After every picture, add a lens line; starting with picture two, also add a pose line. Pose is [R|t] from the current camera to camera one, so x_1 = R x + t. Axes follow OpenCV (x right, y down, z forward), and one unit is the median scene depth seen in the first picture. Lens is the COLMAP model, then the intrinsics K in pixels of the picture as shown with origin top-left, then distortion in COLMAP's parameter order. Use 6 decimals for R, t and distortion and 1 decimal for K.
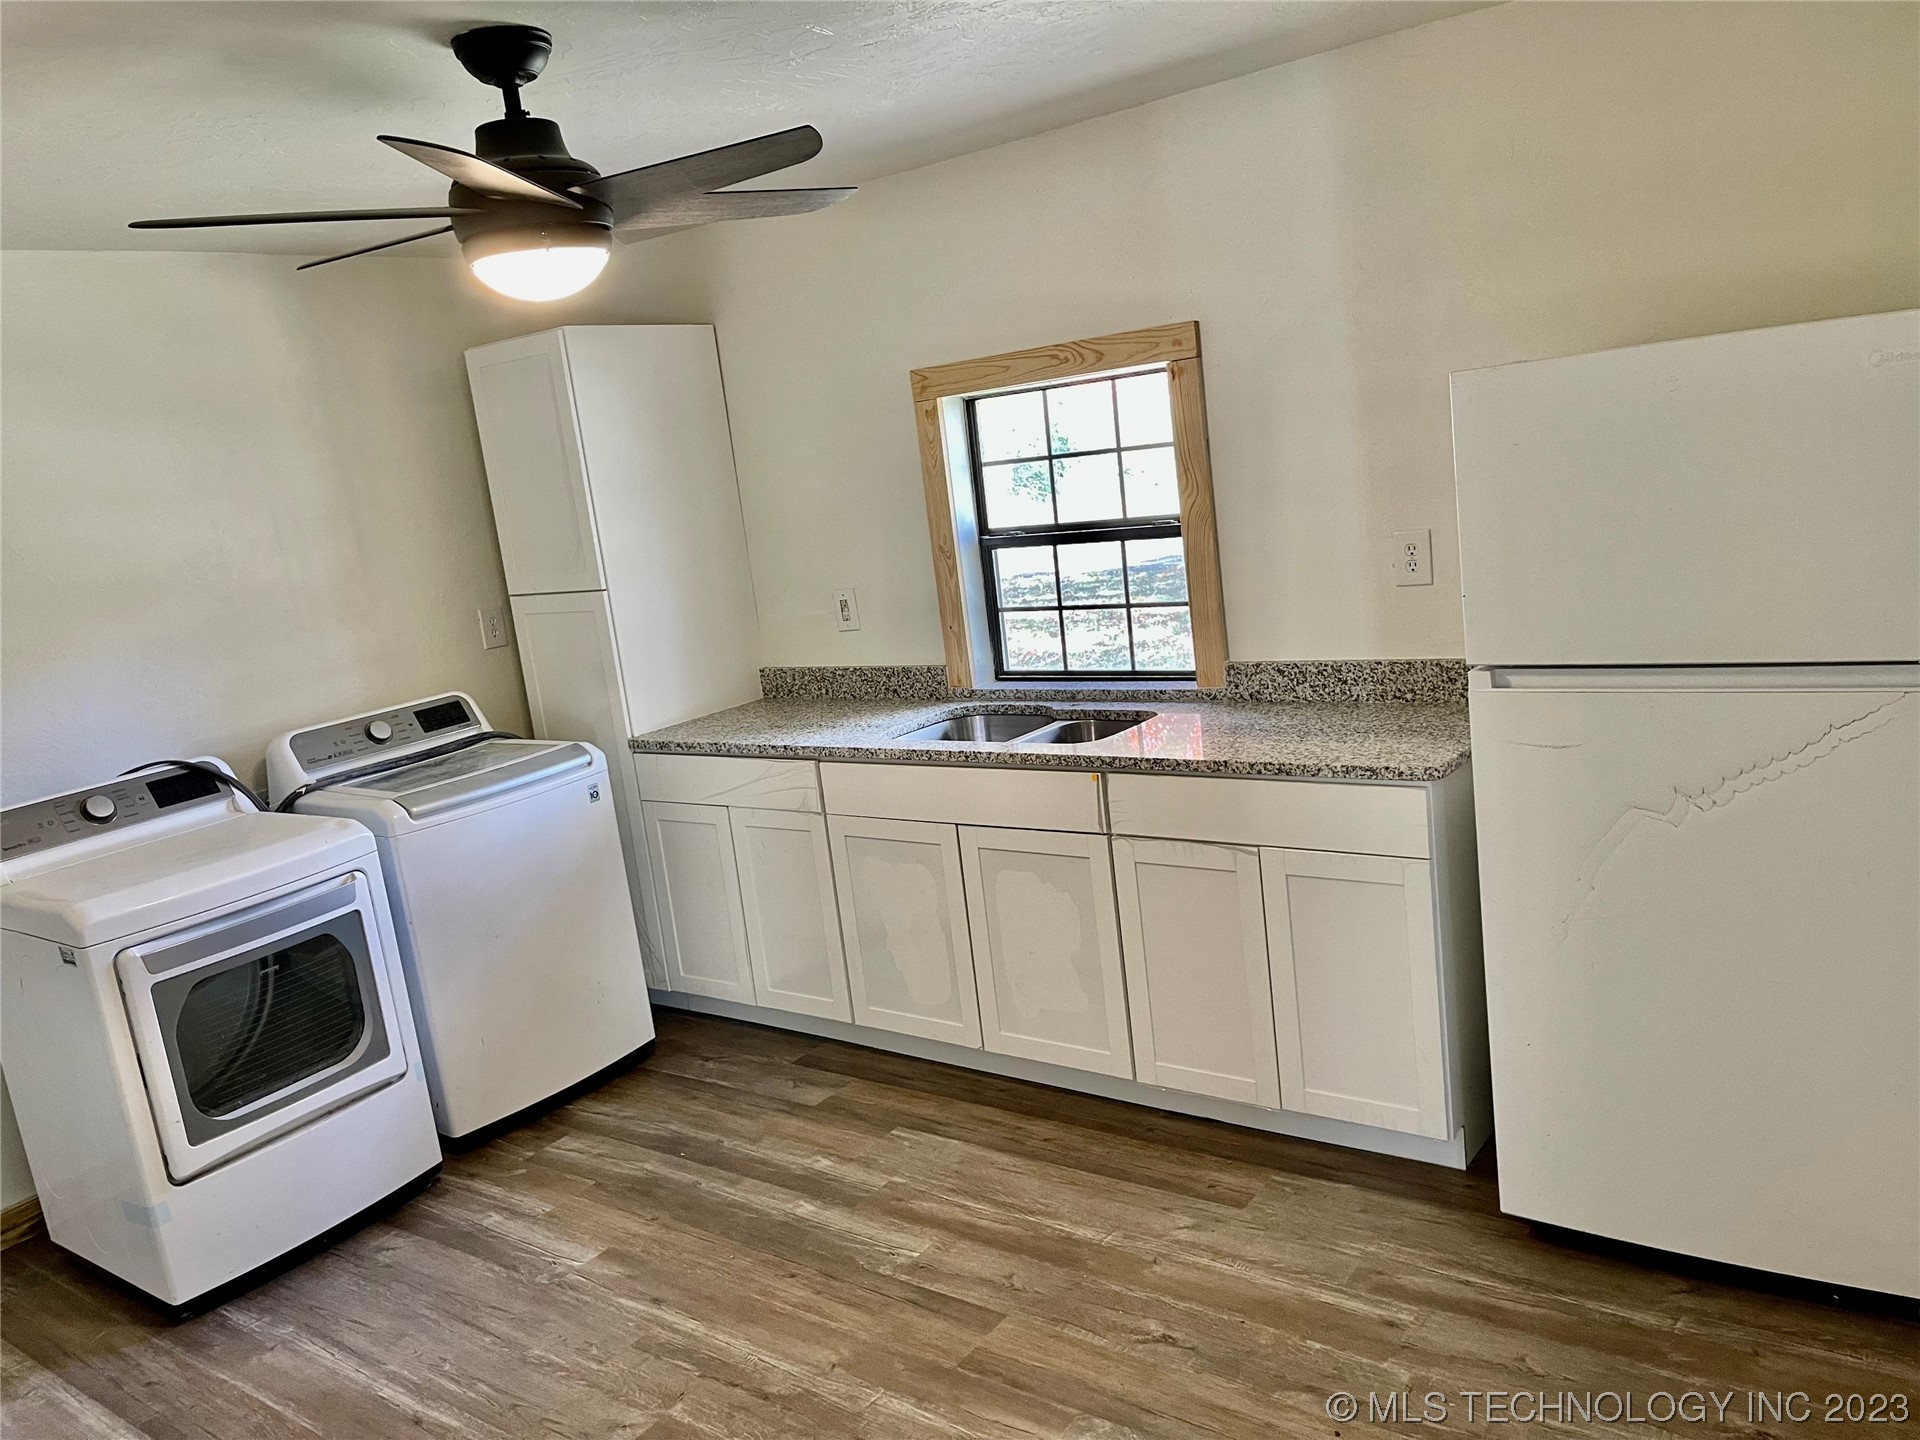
lens RADIAL K [[1457.5, 0, 952.6], [0, 1457.5, 723.4], [0, 0, 1]] dist [0.048894, -0.009808]
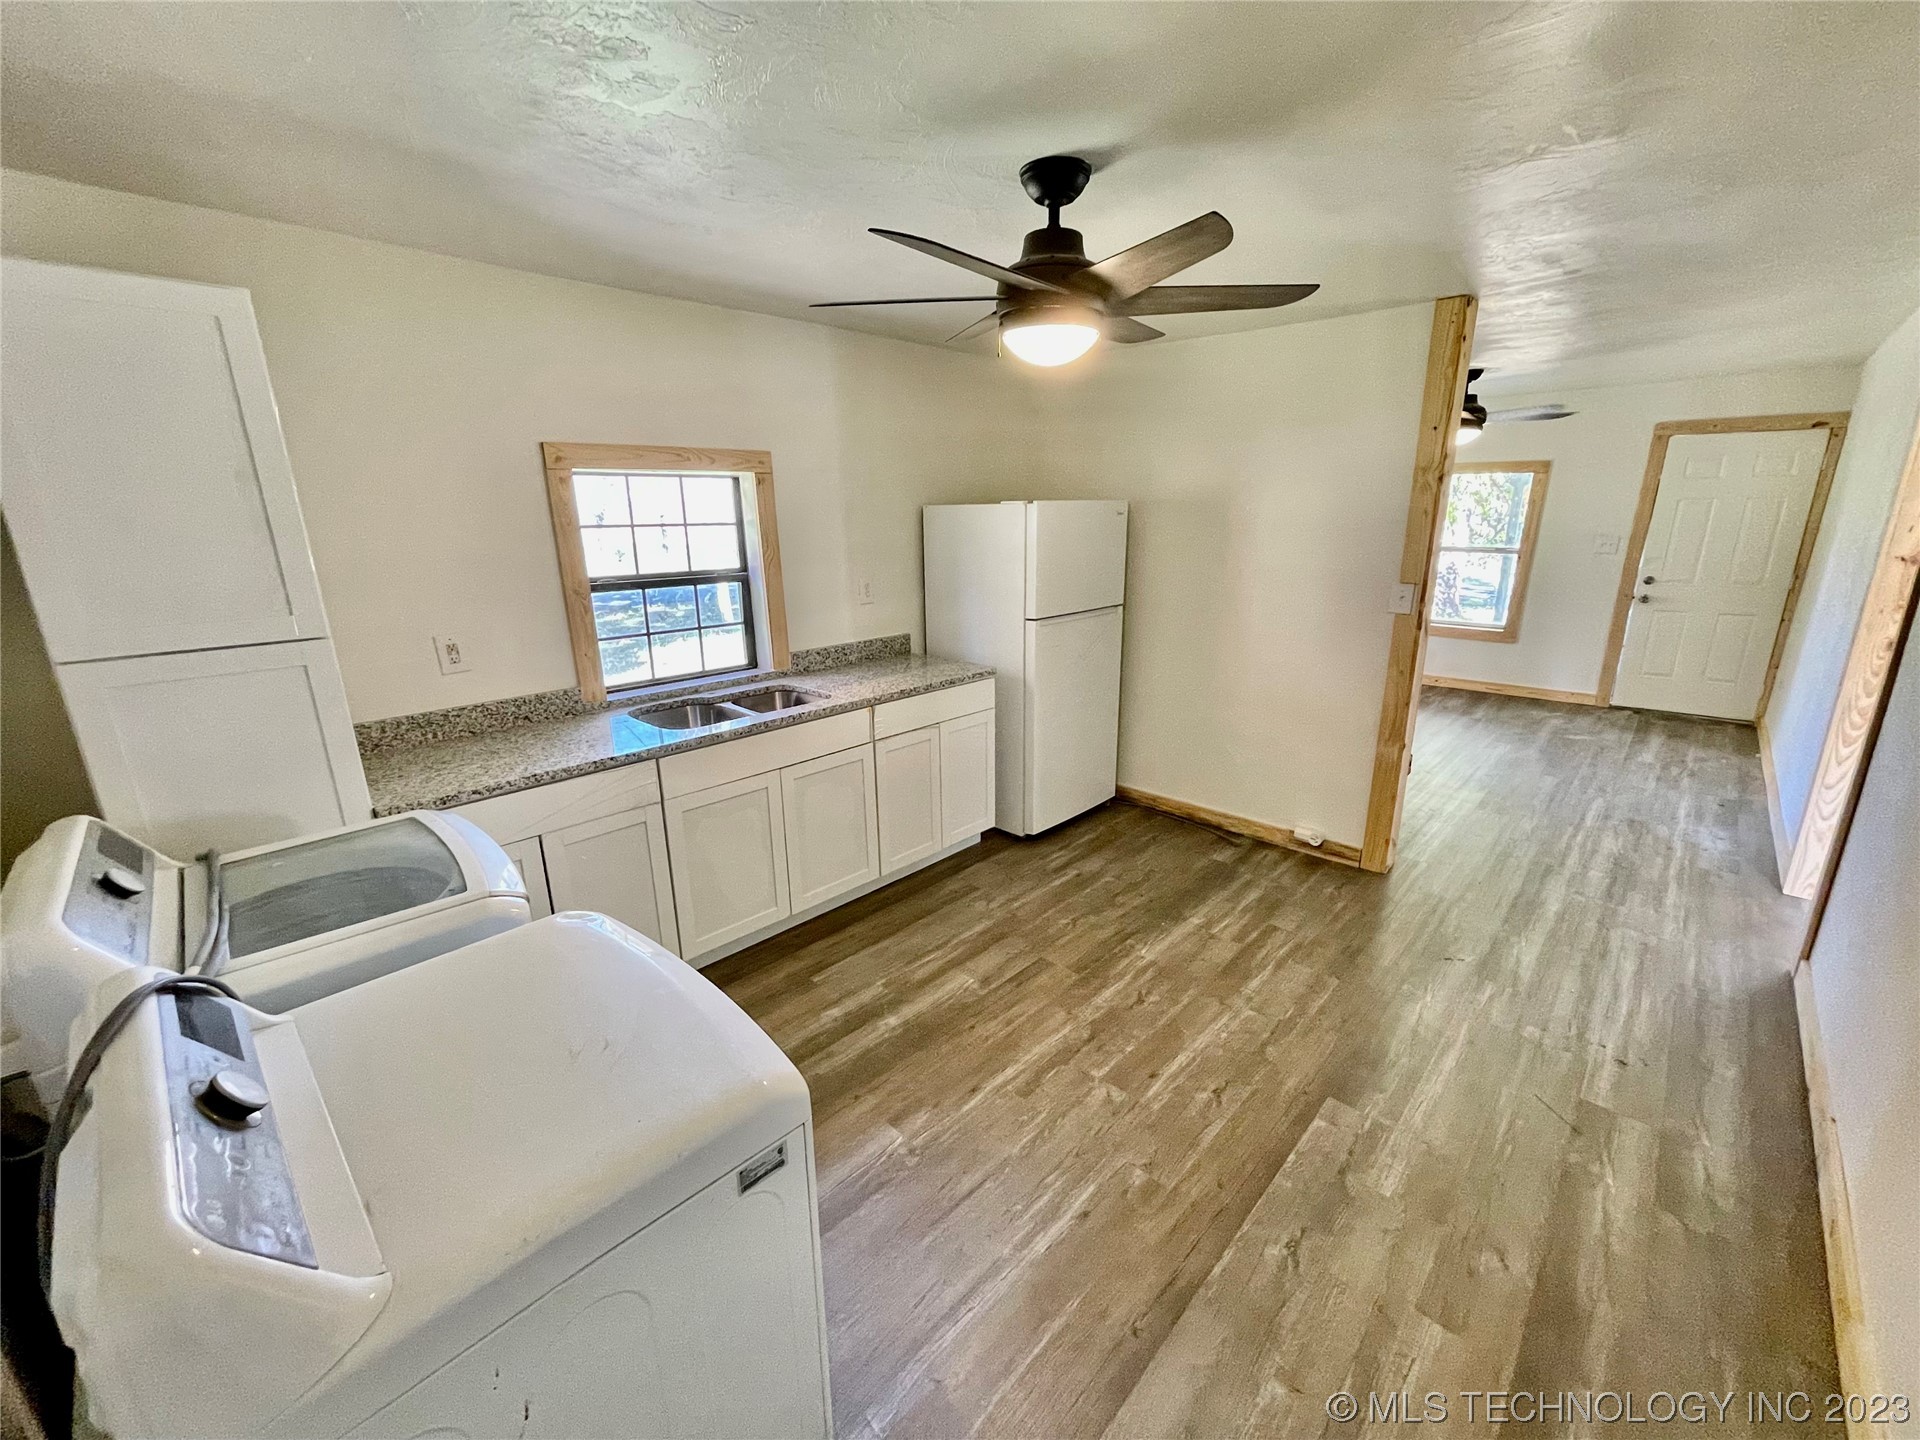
lens RADIAL K [[774.9, 0, 950.1], [0, 774.9, 725.5], [0, 0, 1]] dist [0.004814, 0.000022]
pose [[0.125572, -0.151711, 0.980416, -0.739723], [0.178548, 0.975558, 0.128091, -0.042811], [-0.975885, 0.158967, 0.149590, 0.712627]]
